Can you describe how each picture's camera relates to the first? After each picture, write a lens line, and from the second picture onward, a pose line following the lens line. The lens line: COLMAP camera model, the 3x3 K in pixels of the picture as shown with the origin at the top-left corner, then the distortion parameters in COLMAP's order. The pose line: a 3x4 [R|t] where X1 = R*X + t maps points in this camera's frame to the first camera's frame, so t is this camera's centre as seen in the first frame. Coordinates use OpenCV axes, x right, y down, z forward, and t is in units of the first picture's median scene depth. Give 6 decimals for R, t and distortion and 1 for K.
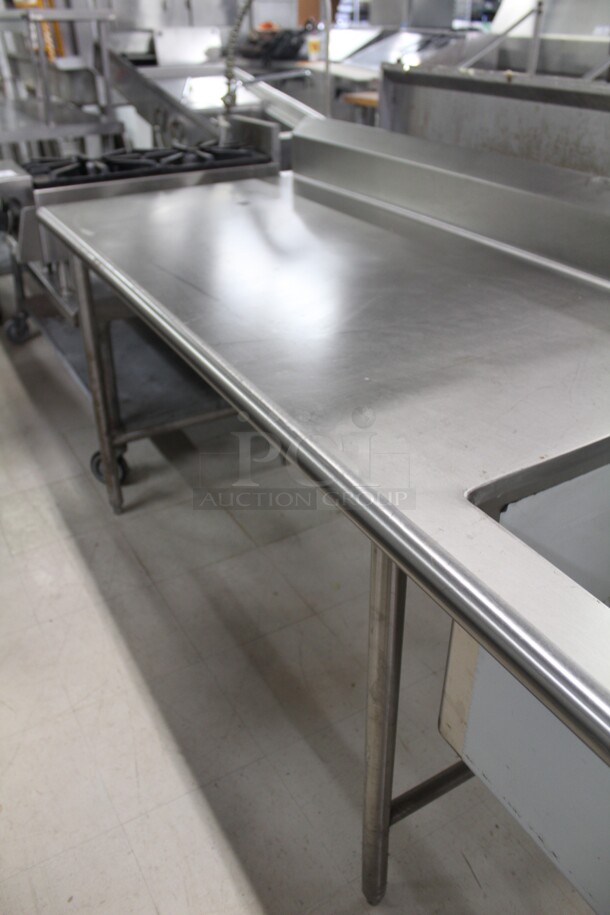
lens RADIAL K [[754.8, 0, 305.0], [0, 754.8, 457.5], [0, 0, 1]] dist [-0.155437, 0.138523]
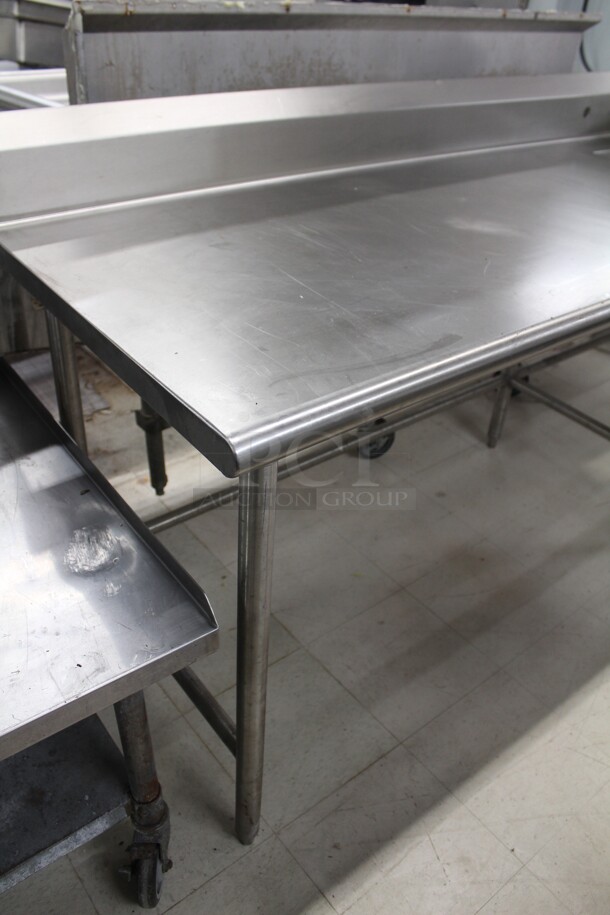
lens RADIAL K [[754.8, 0, 305.0], [0, 754.8, 457.5], [0, 0, 1]] dist [-0.155437, 0.138523]
pose [[-0.147556, -0.563629, 0.812742, -0.812831], [0.471837, 0.682086, 0.558685, -0.627524], [-0.869251, 0.465919, 0.165295, 1.076032]]
